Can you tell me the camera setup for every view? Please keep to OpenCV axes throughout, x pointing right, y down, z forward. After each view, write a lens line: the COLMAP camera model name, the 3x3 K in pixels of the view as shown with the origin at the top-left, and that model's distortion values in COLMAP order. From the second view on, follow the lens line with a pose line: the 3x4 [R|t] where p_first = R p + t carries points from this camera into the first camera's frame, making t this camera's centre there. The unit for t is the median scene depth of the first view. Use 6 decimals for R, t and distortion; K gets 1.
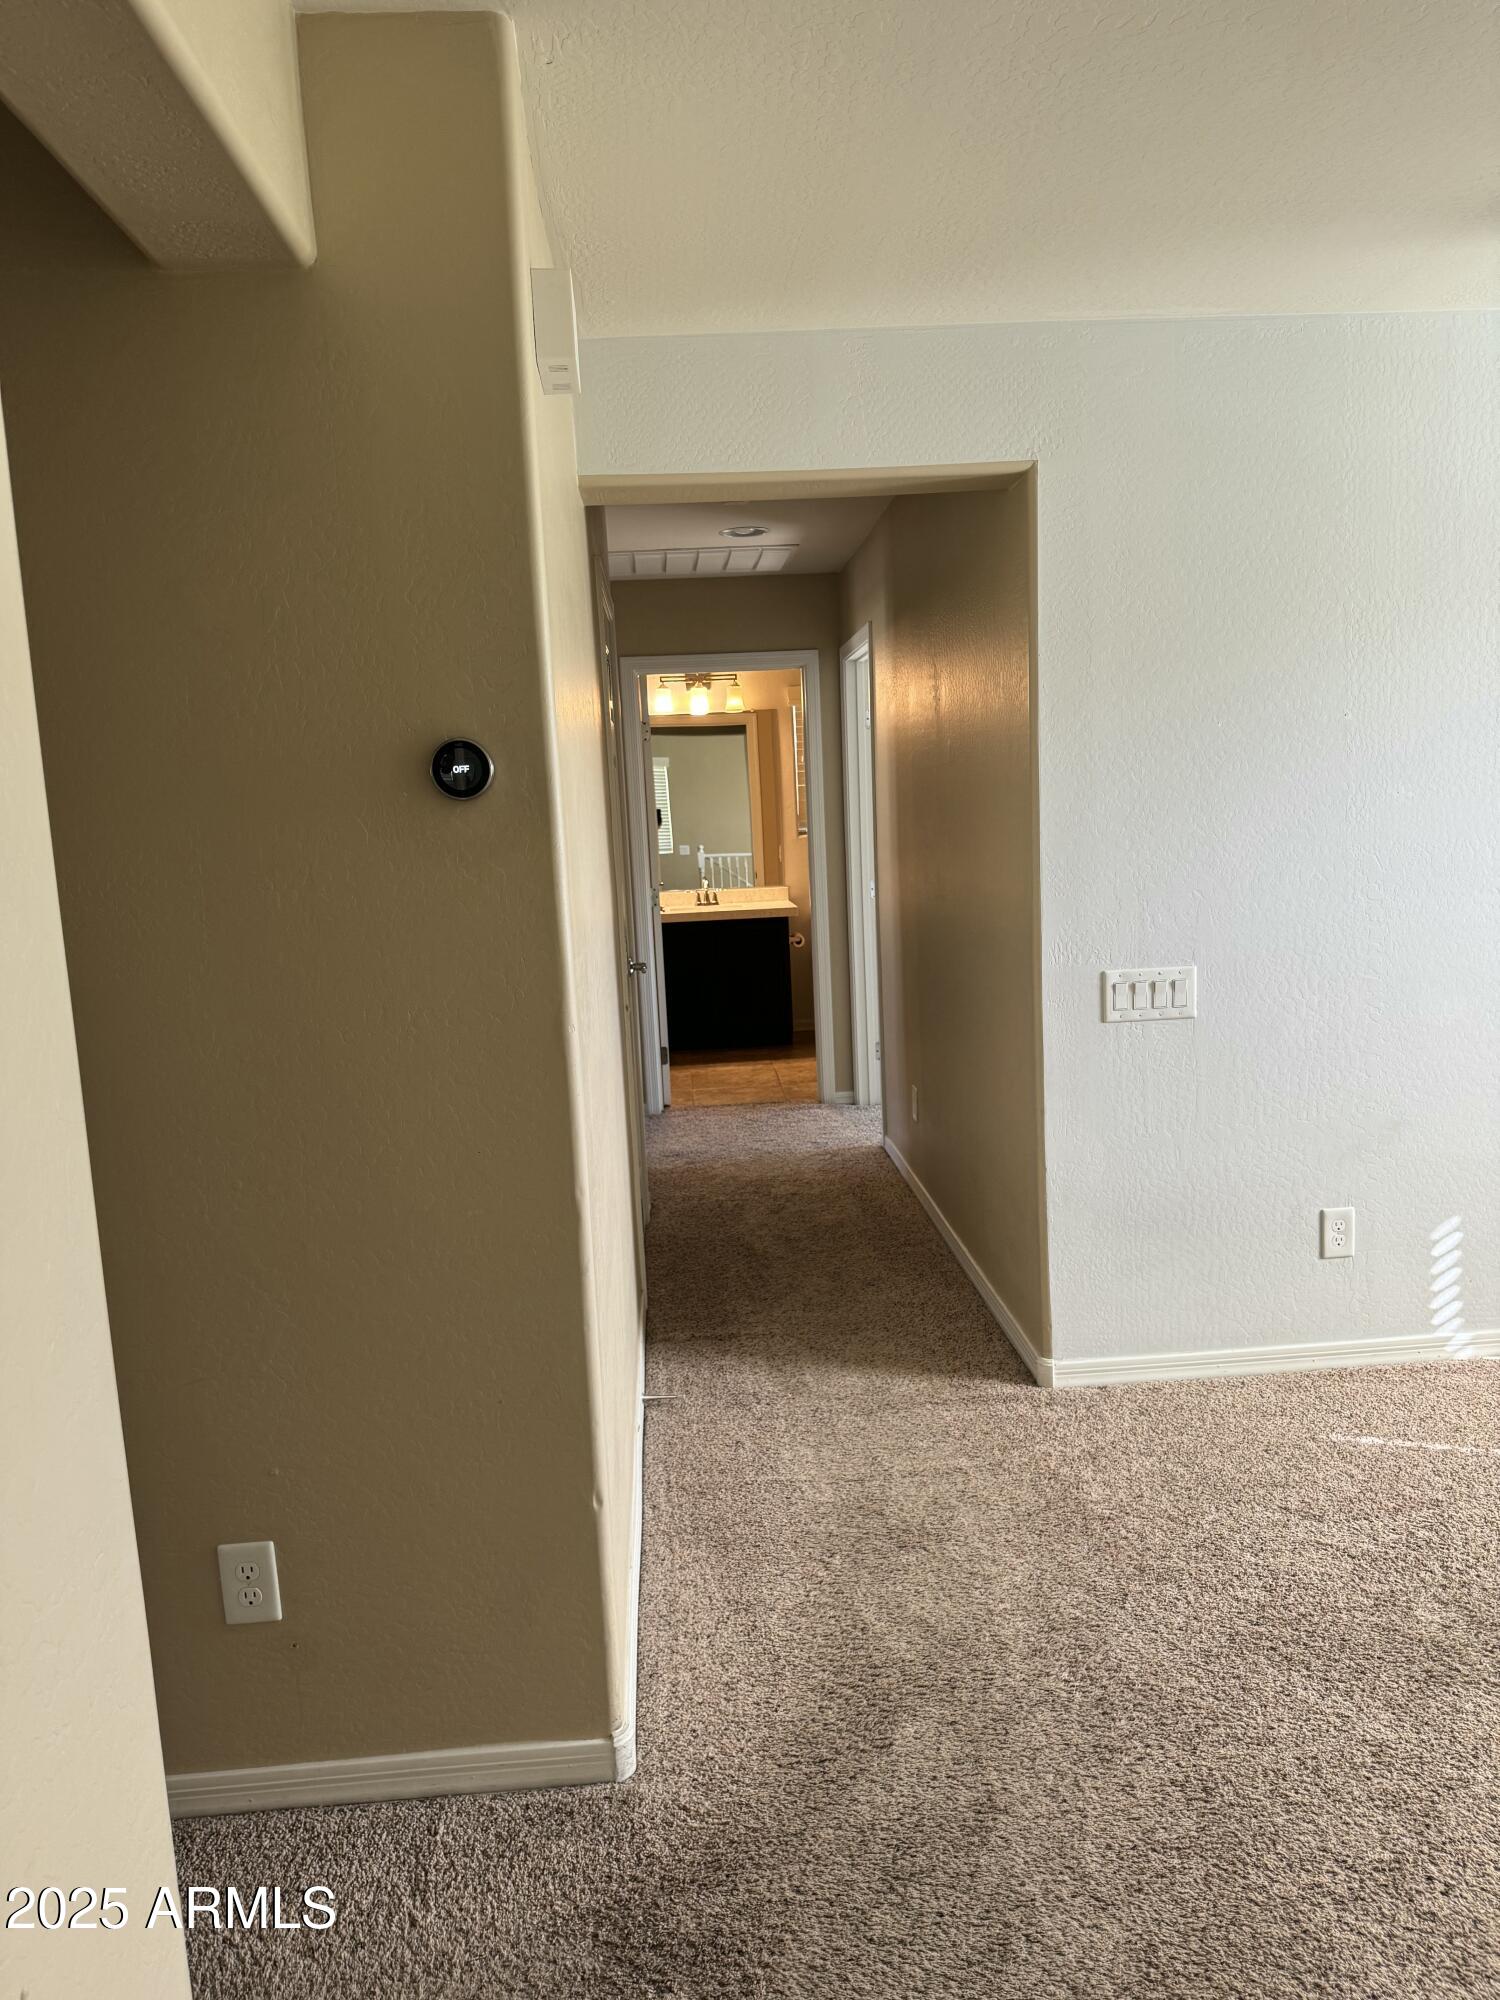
lens RADIAL K [[1420.2, 0, 750.0], [0, 1420.2, 1000.0], [0, 0, 1]] dist [0.001822, -0.006937]
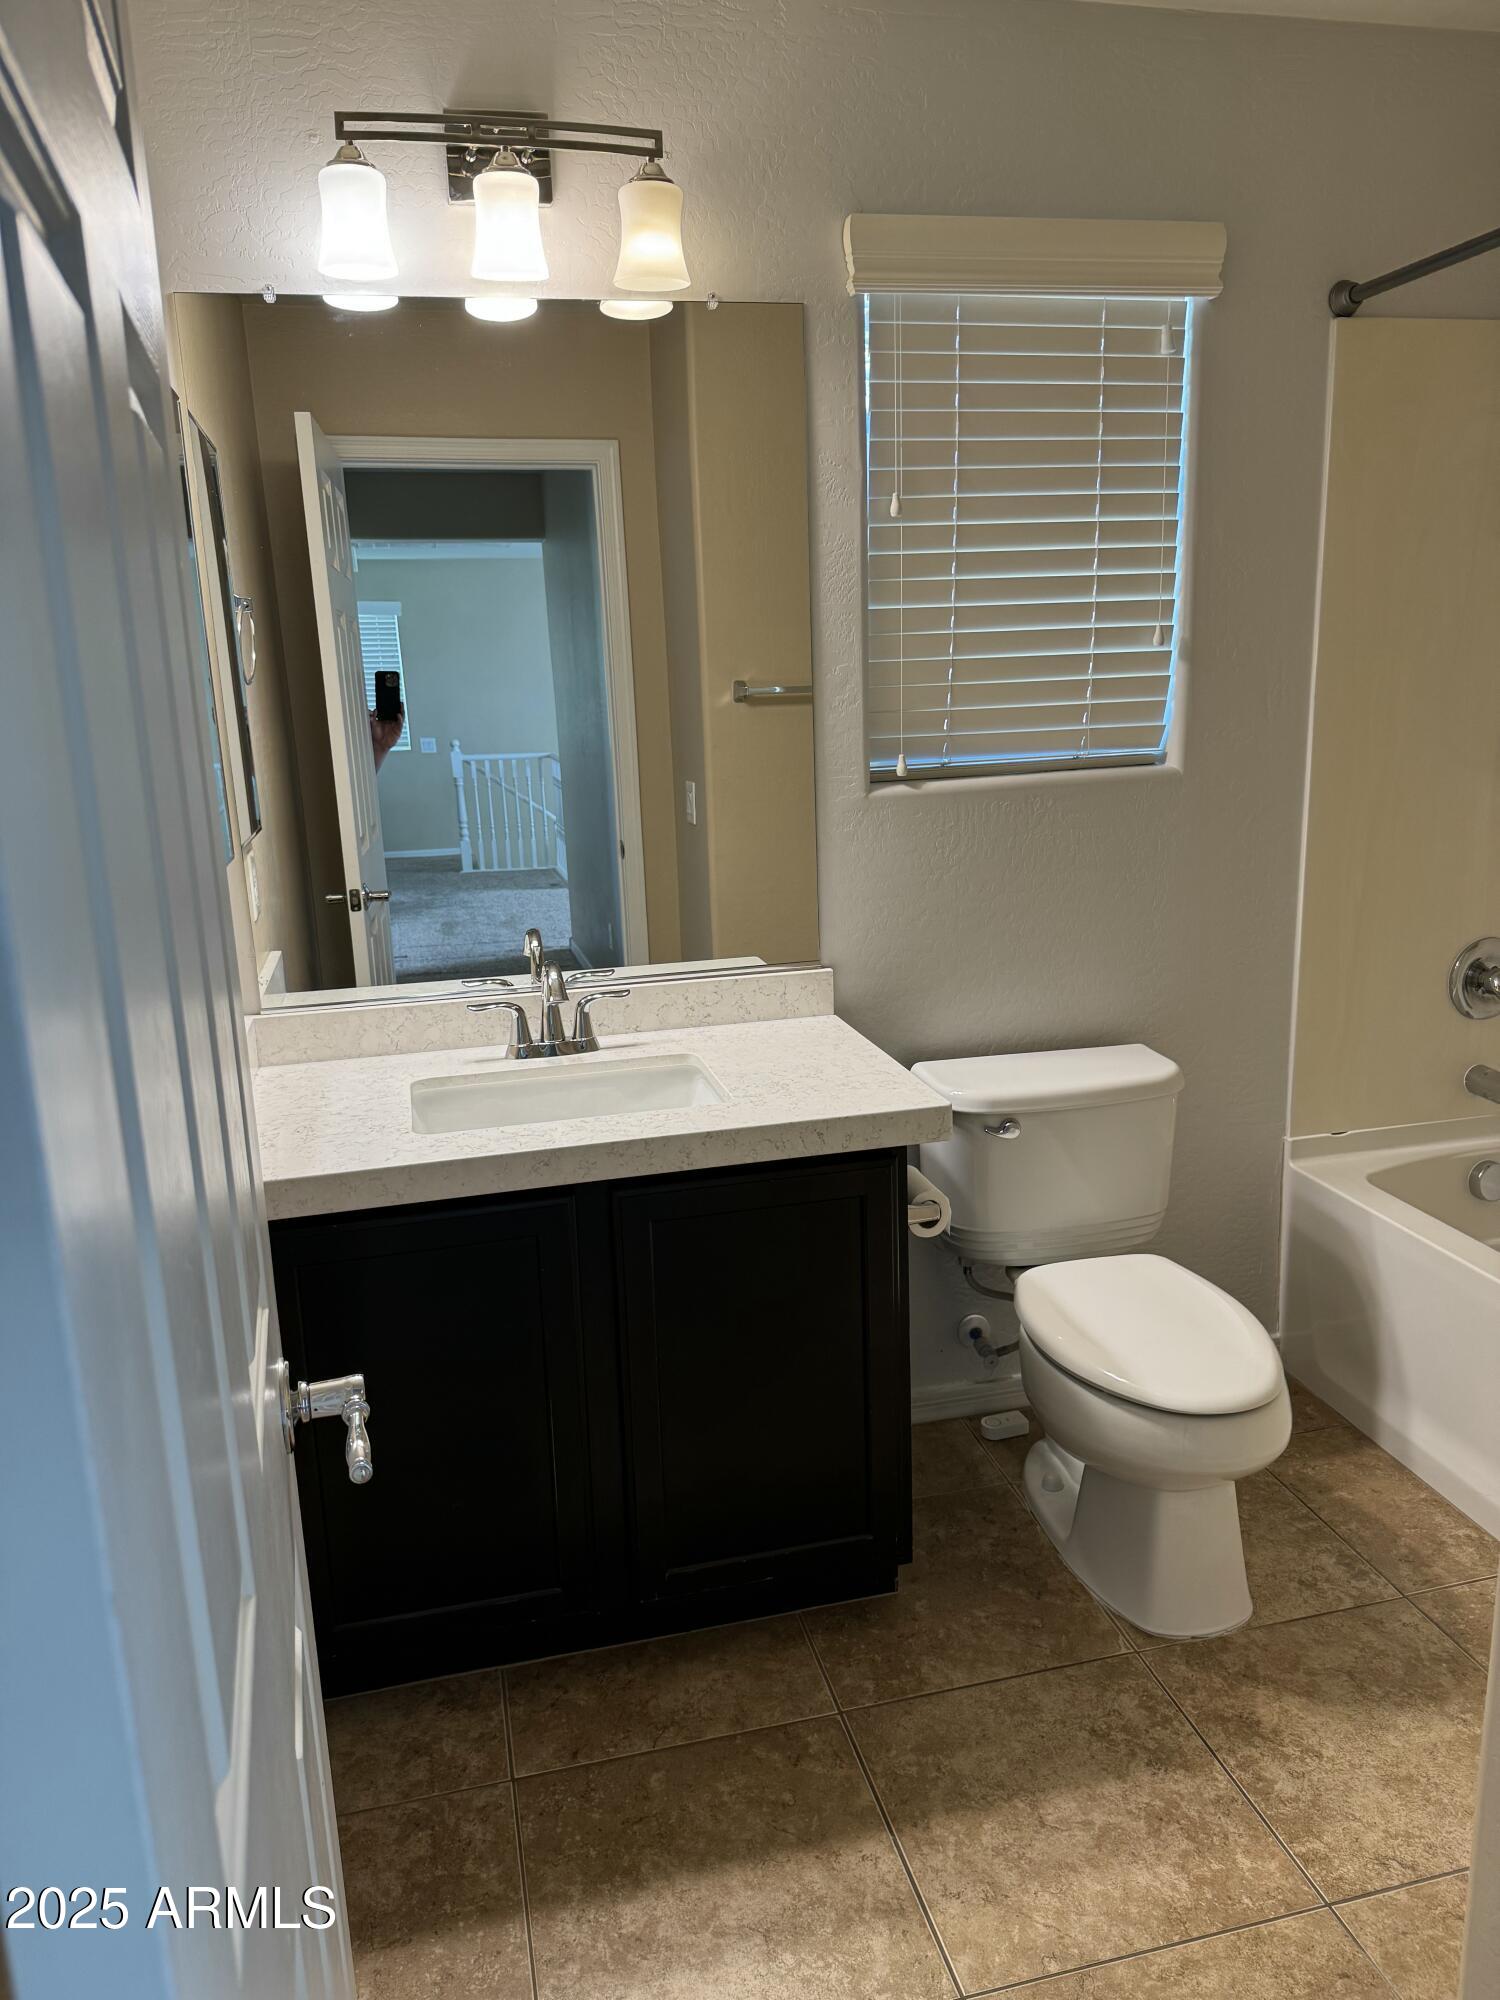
lens RADIAL K [[1420.2, 0, 750.0], [0, 1420.2, 1000.0], [0, 0, 1]] dist [0.001822, -0.006937]
pose [[0.984251, -0.028481, 0.174469, -0.021423], [0.013417, 0.996125, 0.086925, -0.052839], [-0.176269, -0.083215, 0.980818, 0.387761]]
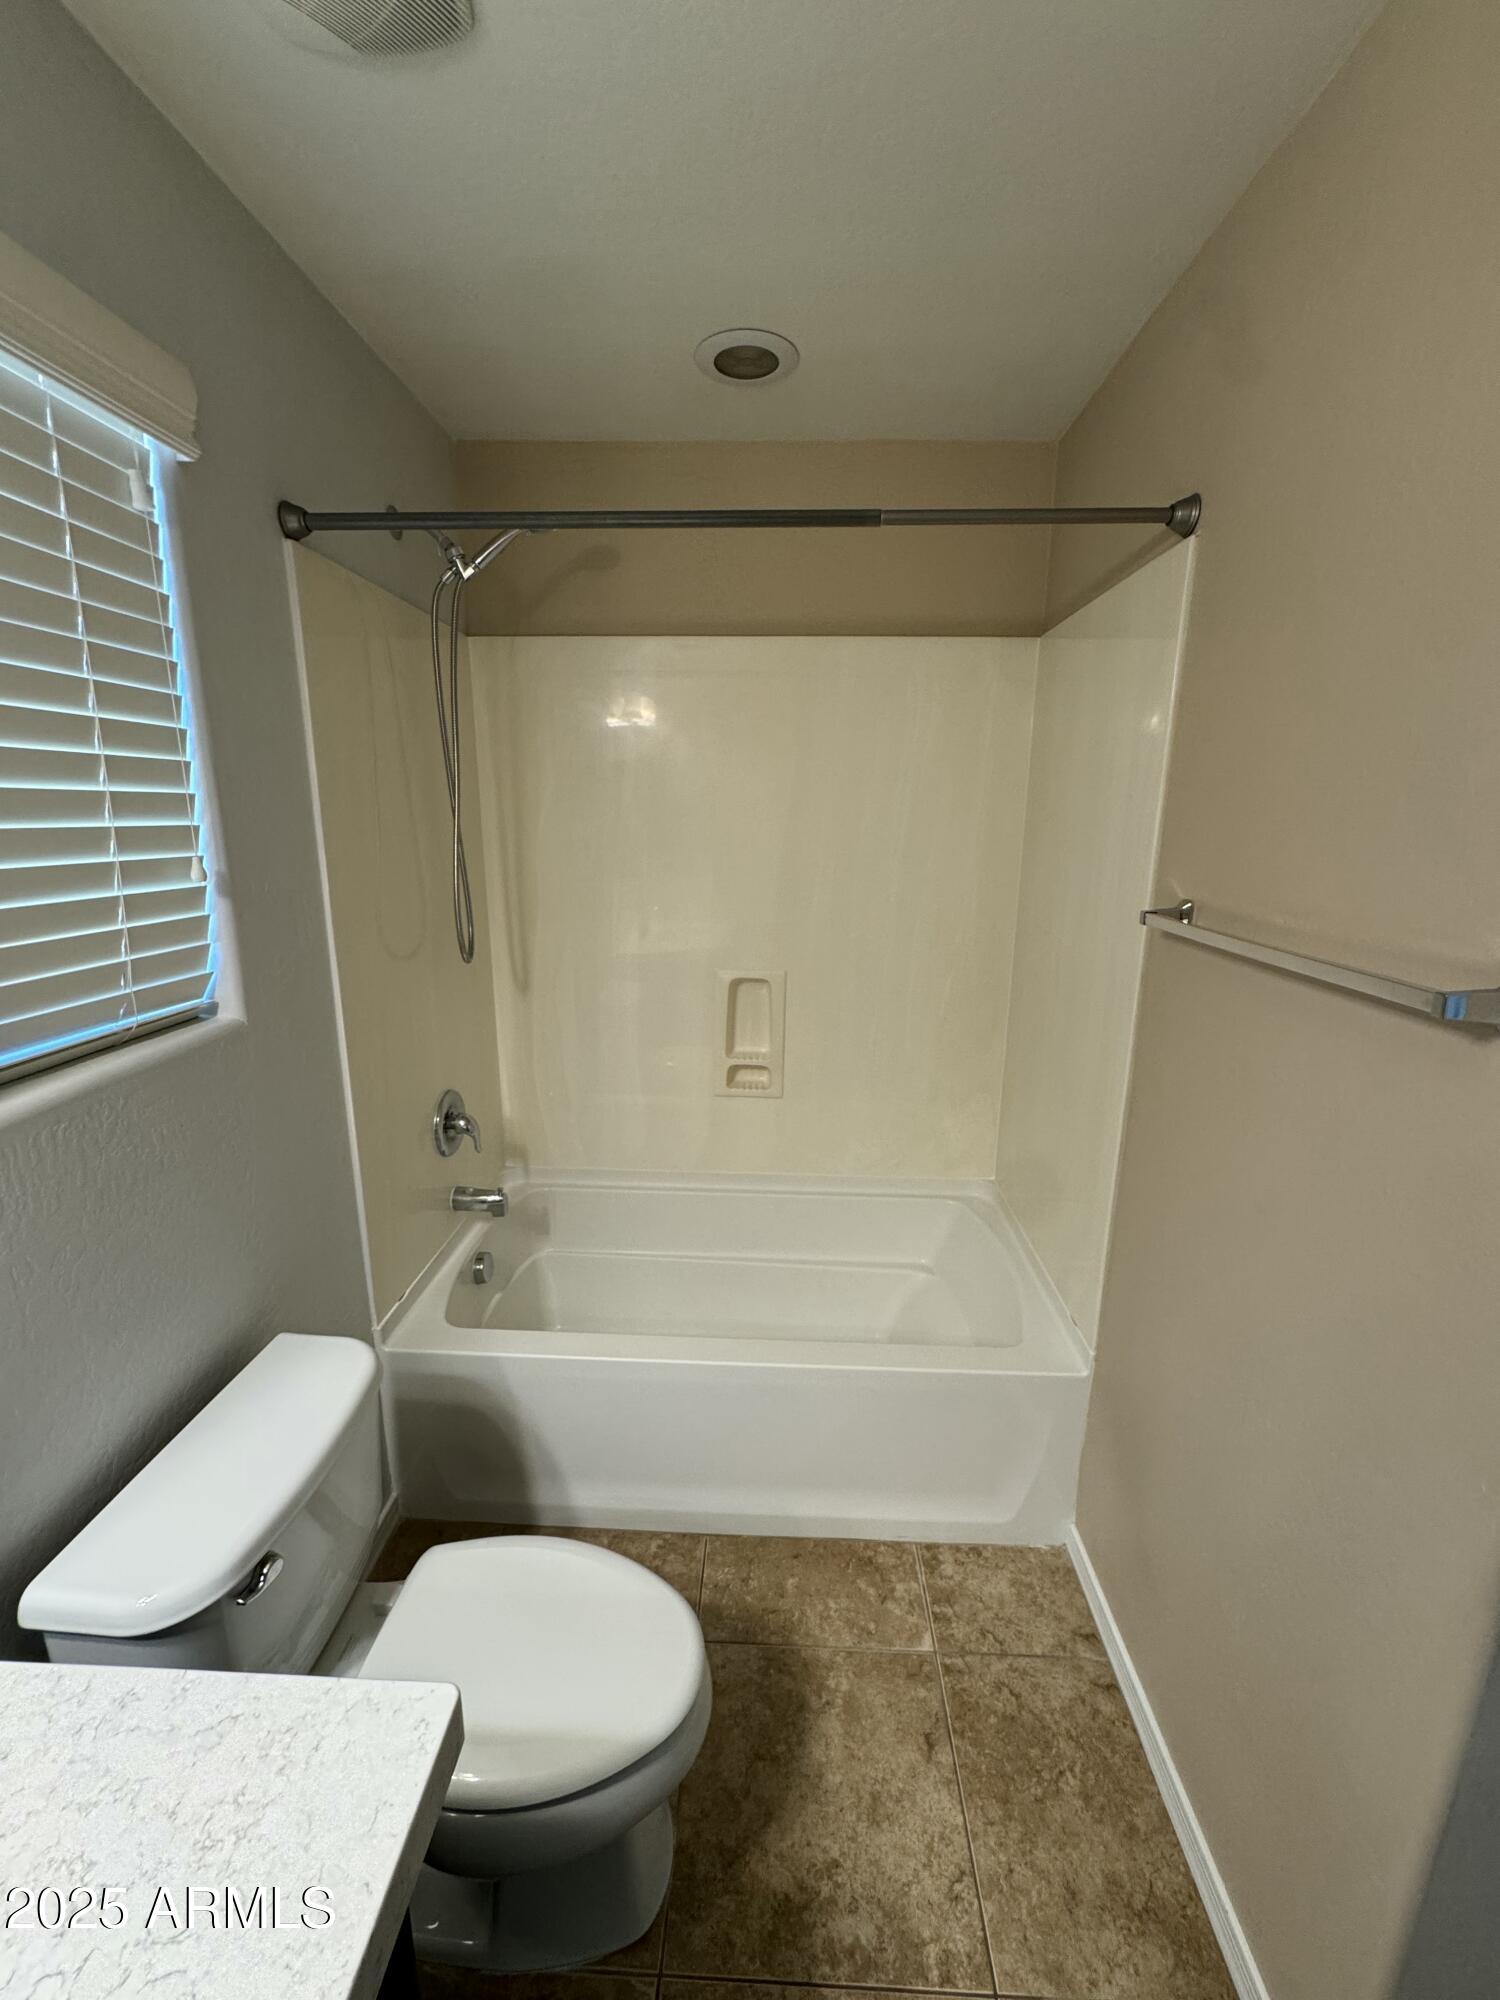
lens RADIAL K [[808.4, 0, 750.0], [0, 808.4, 1000.0], [0, 0, 1]] dist [-0.000340, -0.000165]
pose [[0.101799, -0.180812, 0.978235, -0.016763], [0.129025, 0.977438, 0.167237, -0.072437], [-0.986402, 0.109192, 0.122831, 0.478231]]
